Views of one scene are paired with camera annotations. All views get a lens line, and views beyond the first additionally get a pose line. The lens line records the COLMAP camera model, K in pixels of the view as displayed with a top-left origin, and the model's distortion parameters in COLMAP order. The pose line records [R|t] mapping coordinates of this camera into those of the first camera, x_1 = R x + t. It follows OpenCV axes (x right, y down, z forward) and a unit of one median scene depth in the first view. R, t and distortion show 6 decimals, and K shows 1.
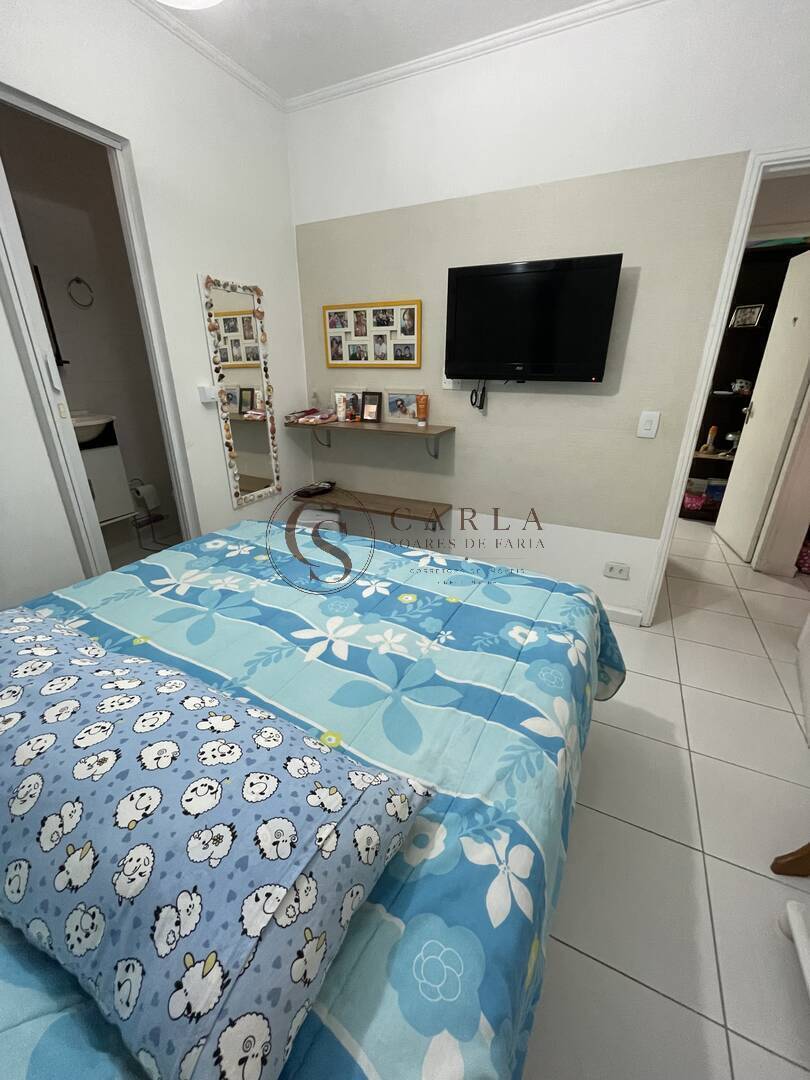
lens RADIAL K [[434.9, 0, 407.4], [0, 434.9, 540.1], [0, 0, 1]] dist [0.002389, 0.000000]
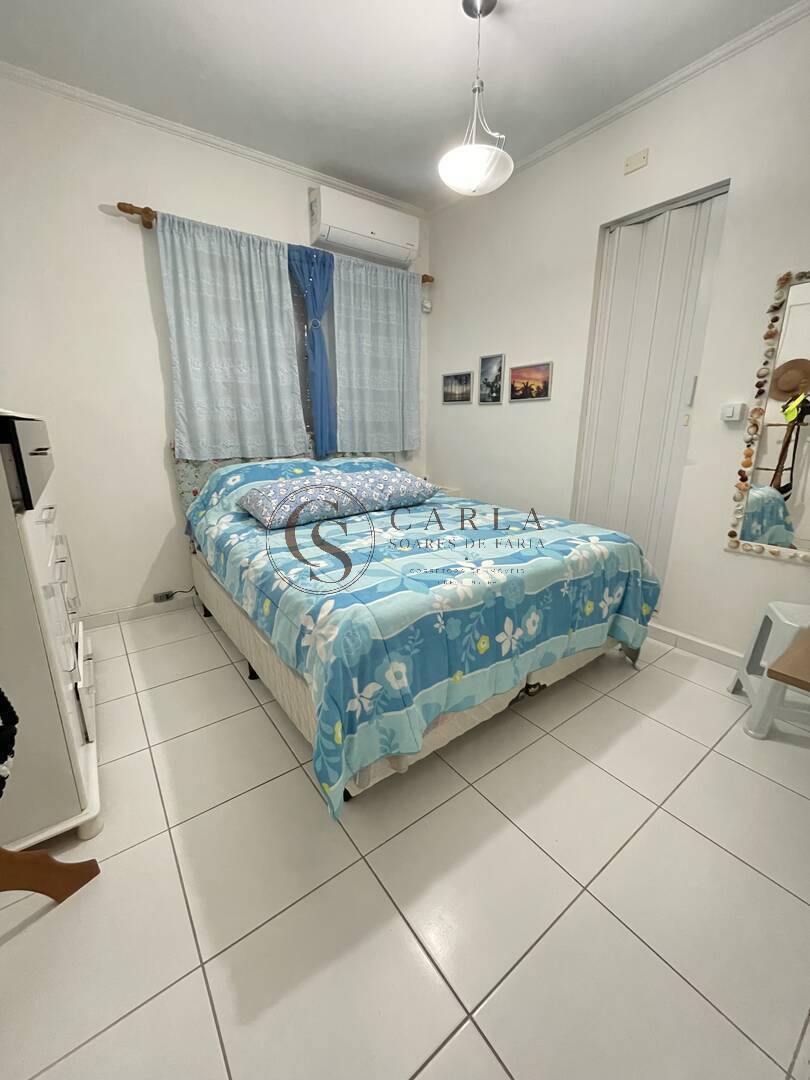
lens RADIAL K [[434.9, 0, 408.2], [0, 434.9, 539.9], [0, 0, 1]] dist [0.002389, 0.000000]
pose [[-0.450448, 0.224373, -0.864149, 0.701073], [-0.336240, 0.854006, 0.397009, -0.255868], [0.827066, 0.469394, -0.309242, 0.893393]]
